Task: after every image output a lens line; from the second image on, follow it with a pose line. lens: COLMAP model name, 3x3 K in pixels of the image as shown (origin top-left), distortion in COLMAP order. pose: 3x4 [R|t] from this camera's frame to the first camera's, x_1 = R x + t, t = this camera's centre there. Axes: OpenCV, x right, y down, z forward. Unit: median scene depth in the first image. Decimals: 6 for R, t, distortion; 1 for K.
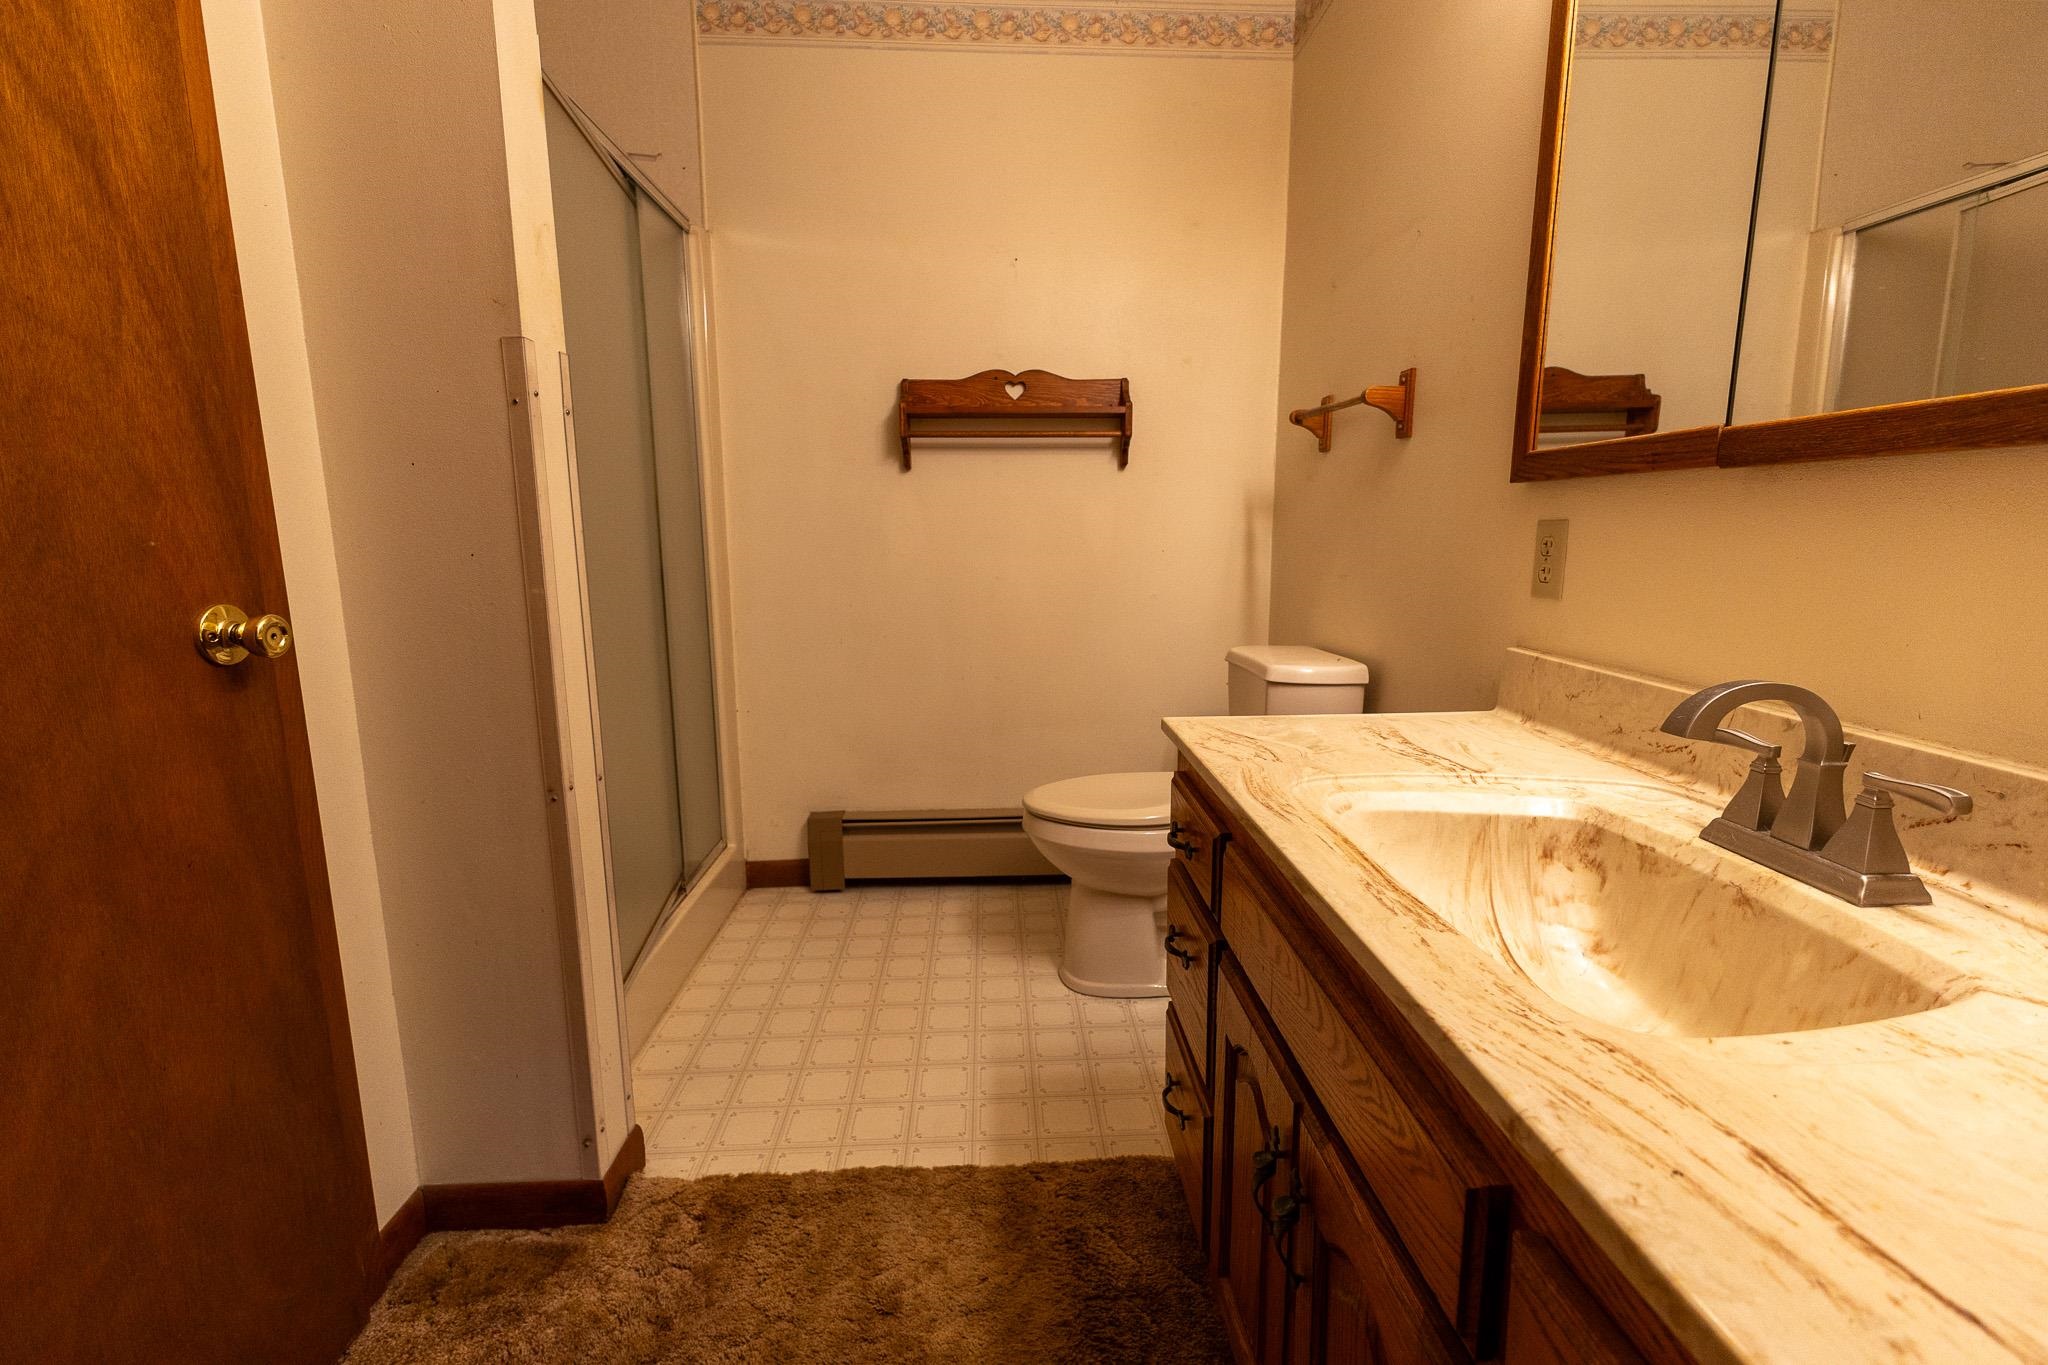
lens RADIAL K [[887.8, 0, 1028.7], [0, 887.8, 674.7], [0, 0, 1]] dist [0.005545, 0.000861]
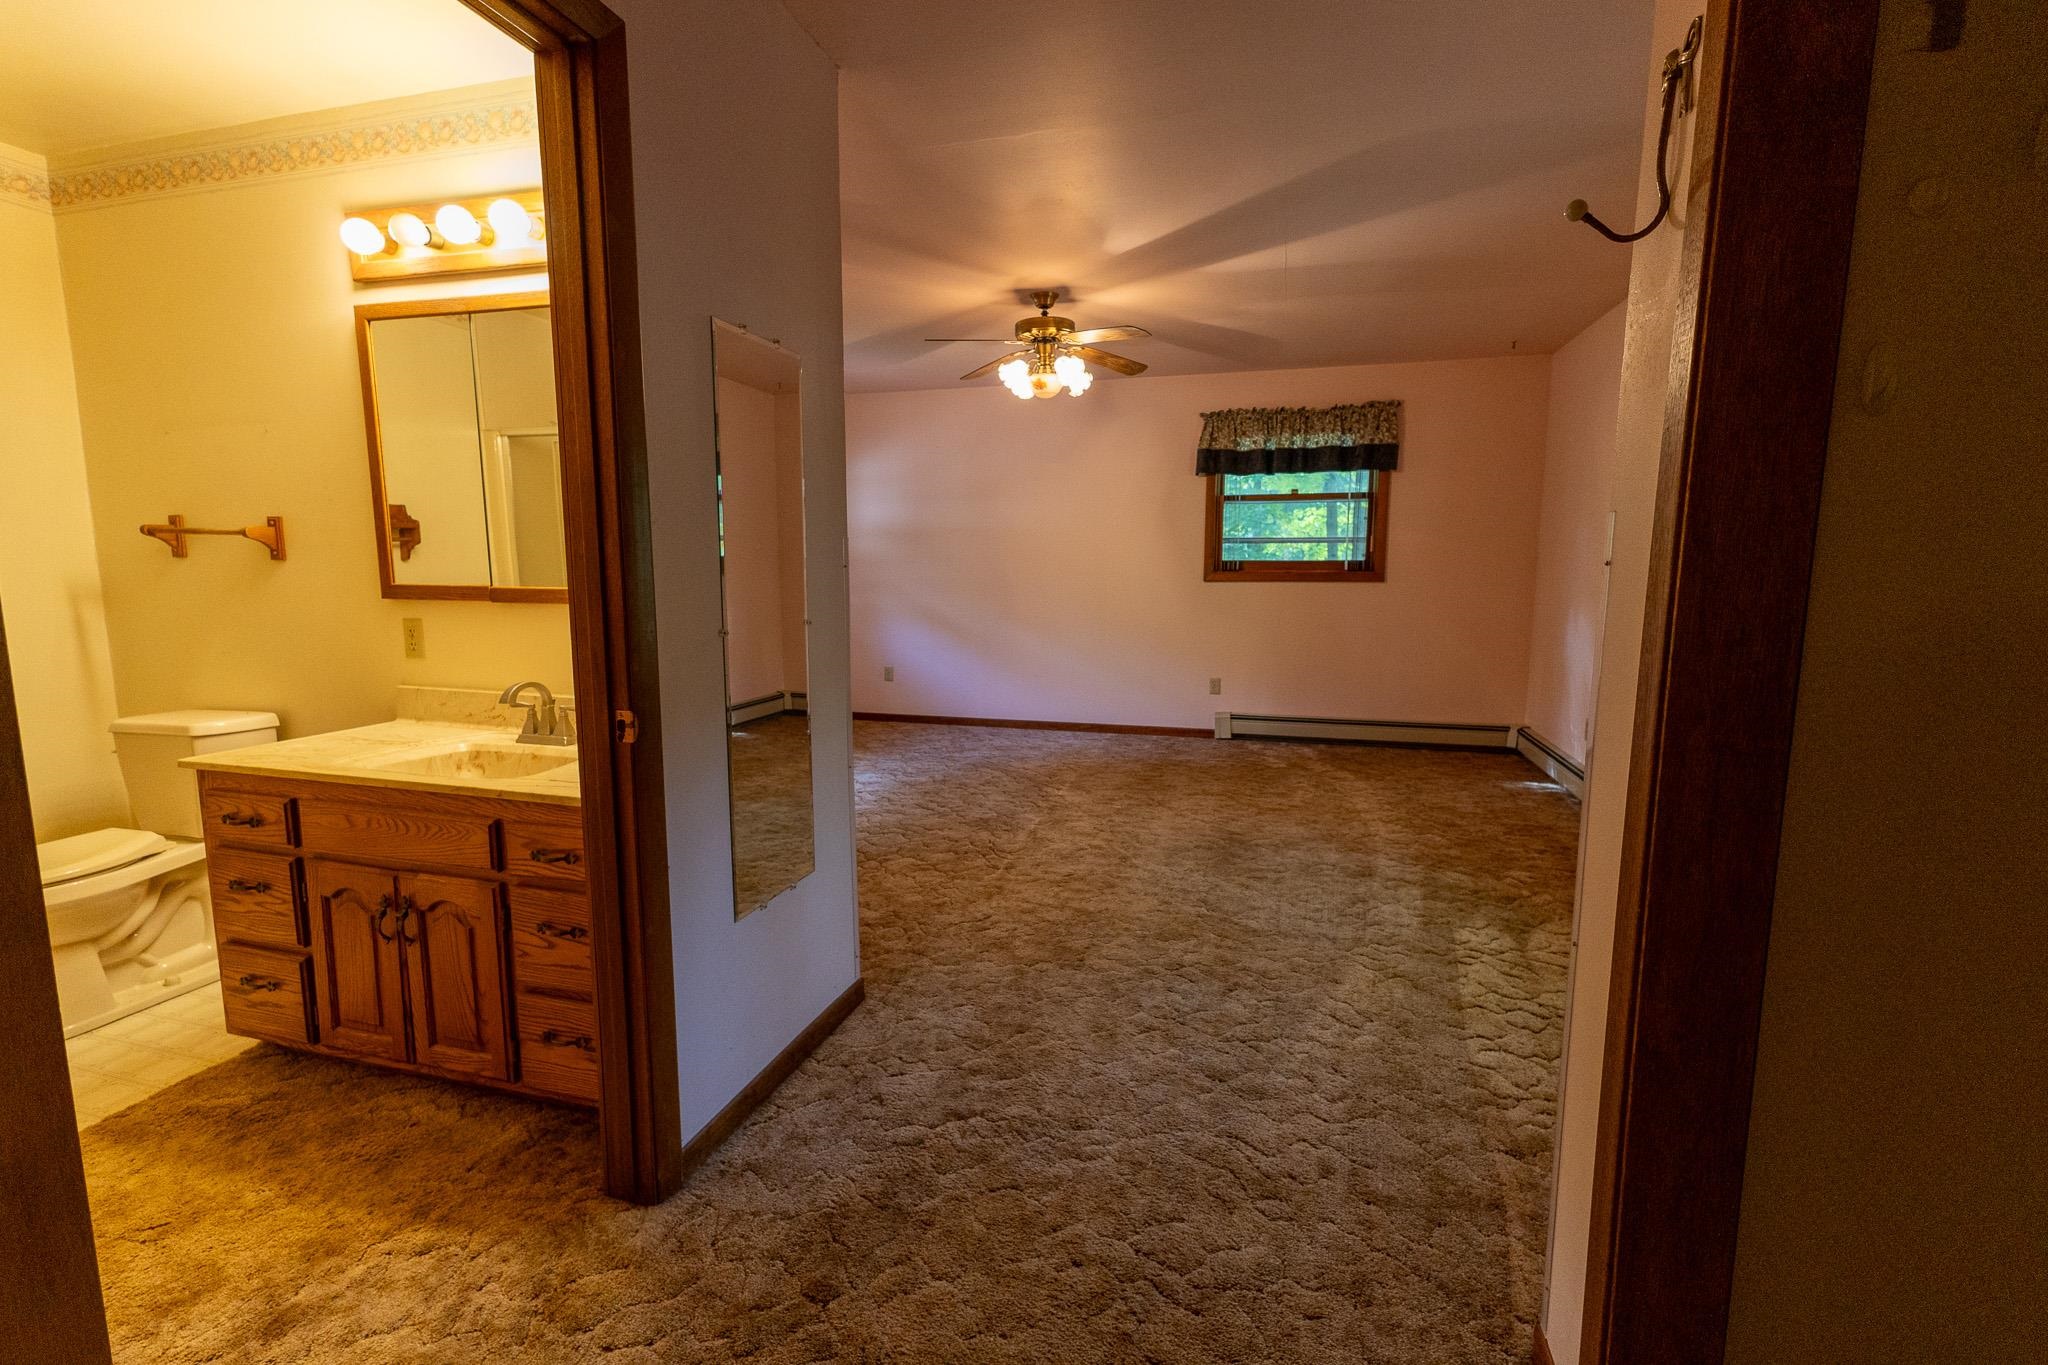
lens RADIAL K [[887.8, 0, 1031.4], [0, 887.8, 682.0], [0, 0, 1]] dist [0.005545, 0.000861]
pose [[0.320133, -0.115265, 0.940334, -0.813678], [0.150259, 0.986185, 0.069730, 0.031213], [-0.935381, 0.118970, 0.333030, -0.891540]]
